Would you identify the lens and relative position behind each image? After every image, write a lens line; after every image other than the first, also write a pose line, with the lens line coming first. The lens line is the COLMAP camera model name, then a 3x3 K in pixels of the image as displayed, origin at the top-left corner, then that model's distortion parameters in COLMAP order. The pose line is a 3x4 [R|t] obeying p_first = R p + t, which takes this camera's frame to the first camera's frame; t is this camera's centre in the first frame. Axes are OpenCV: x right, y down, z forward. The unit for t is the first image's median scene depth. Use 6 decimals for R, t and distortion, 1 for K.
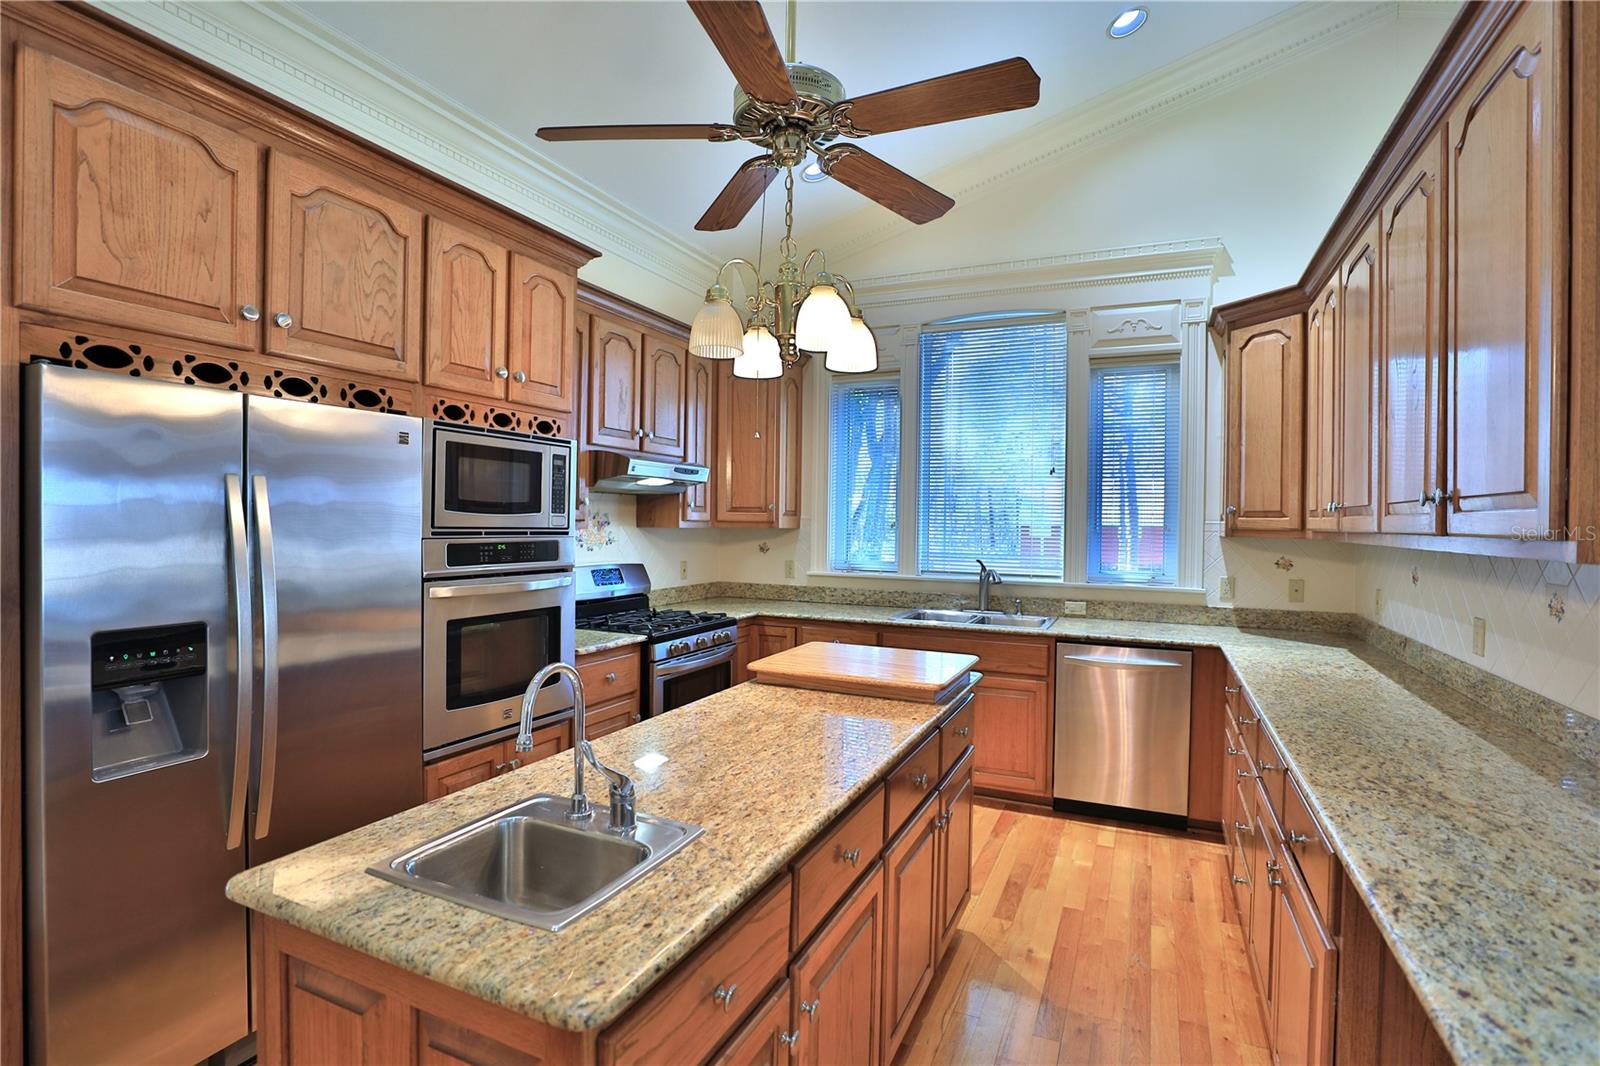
lens RADIAL K [[767.0, 0, 795.7], [0, 767.0, 532.2], [0, 0, 1]] dist [-0.044436, 0.013729]
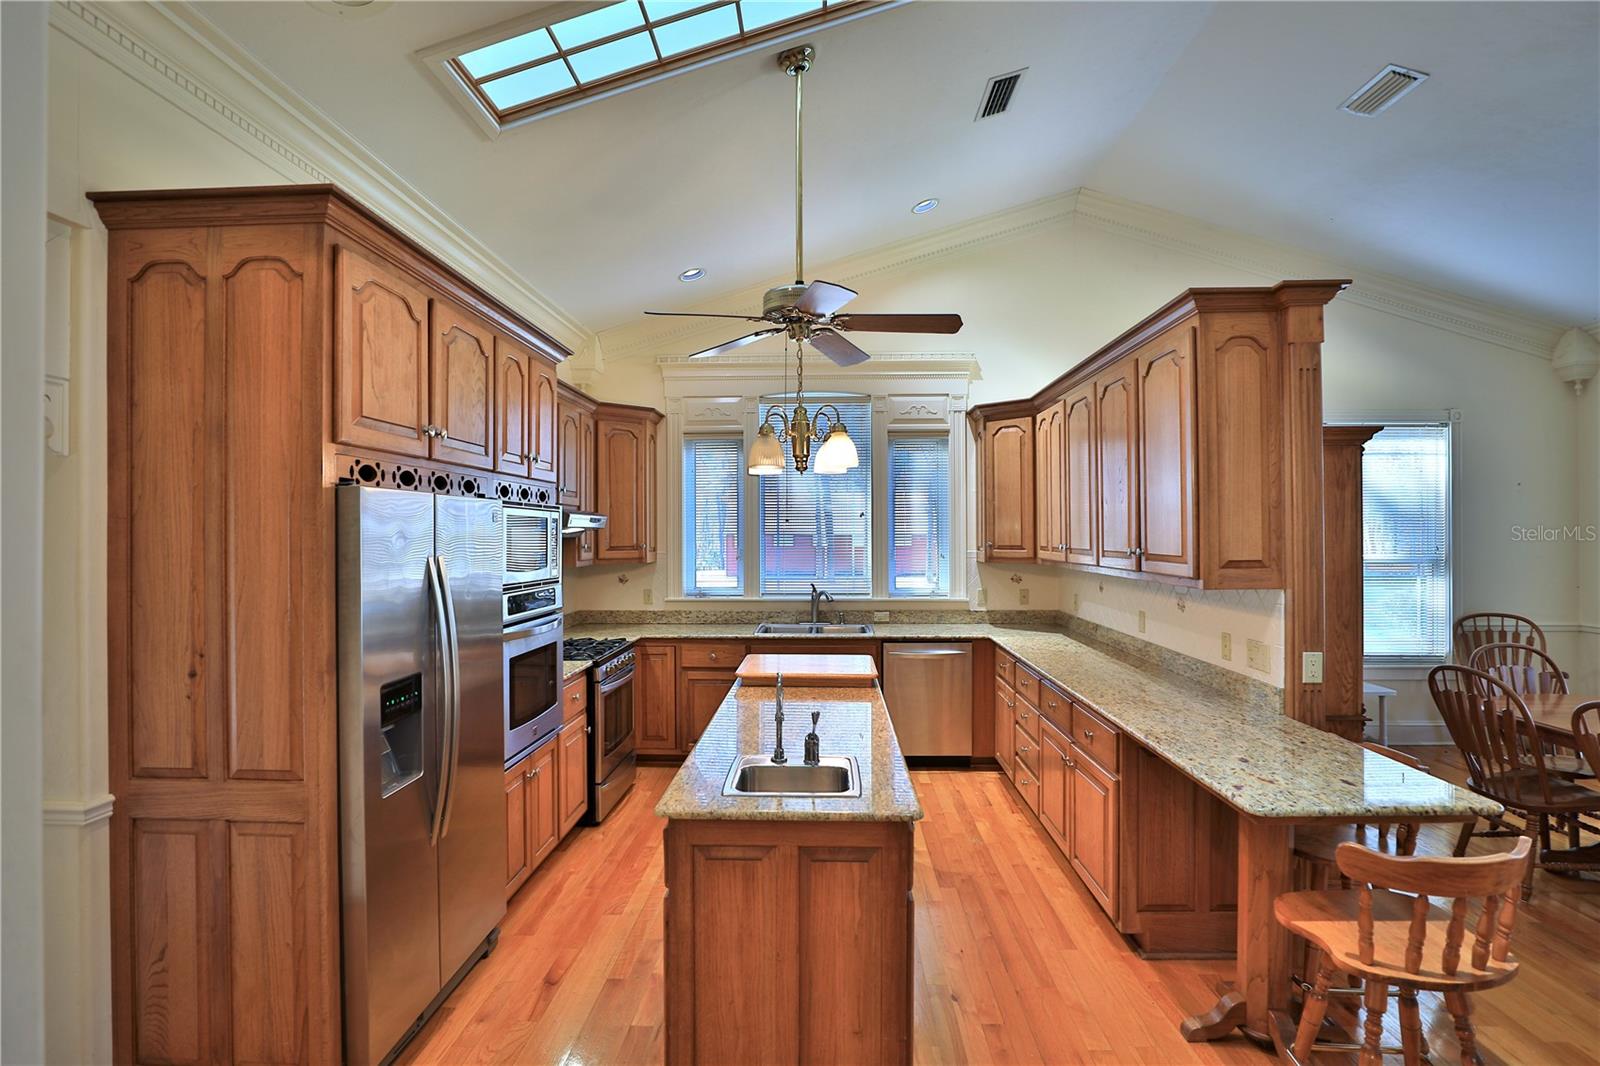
lens RADIAL K [[767.0, 0, 798.6], [0, 767.0, 533.8], [0, 0, 1]] dist [-0.044436, 0.013729]
pose [[0.924221, -0.017502, 0.381457, -0.475220], [0.022125, 0.999725, -0.007735, -0.066851], [-0.381217, 0.015588, 0.924354, -0.330402]]
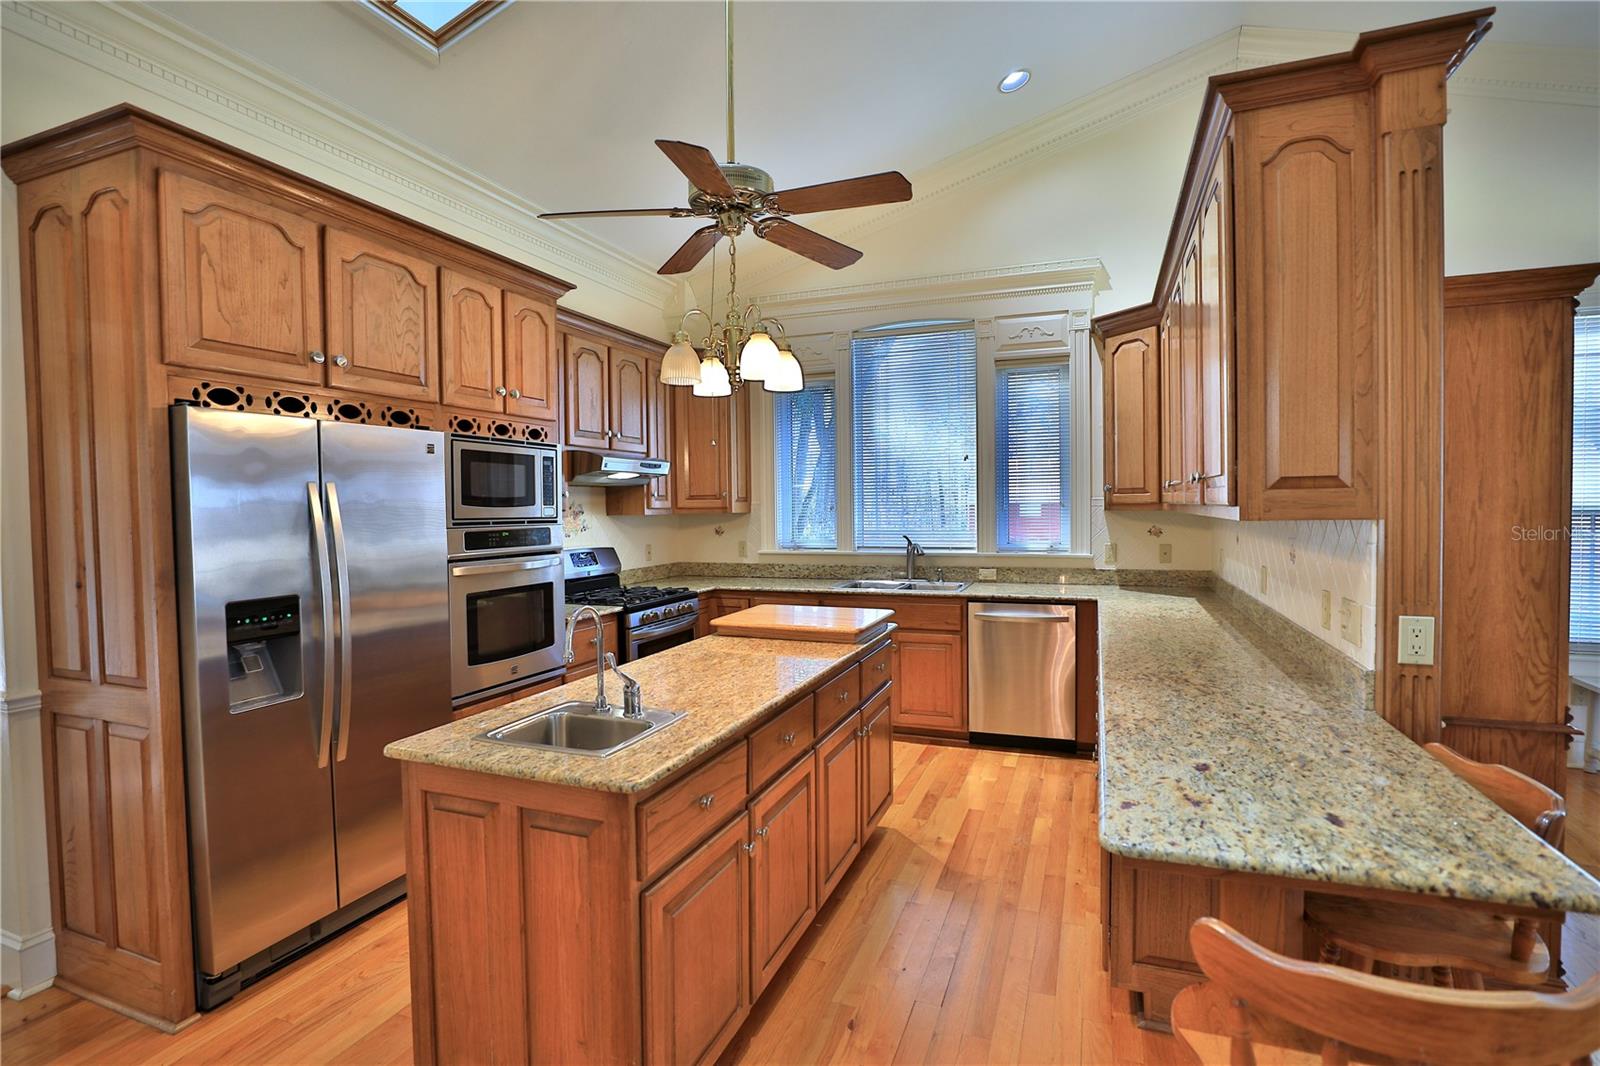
lens RADIAL K [[767.0, 0, 796.3], [0, 767.0, 533.3], [0, 0, 1]] dist [-0.044436, 0.013729]
pose [[0.997767, -0.028267, 0.060522, 0.006342], [0.026961, 0.999388, 0.022283, 0.003725], [-0.061115, -0.020601, 0.997918, -0.261413]]
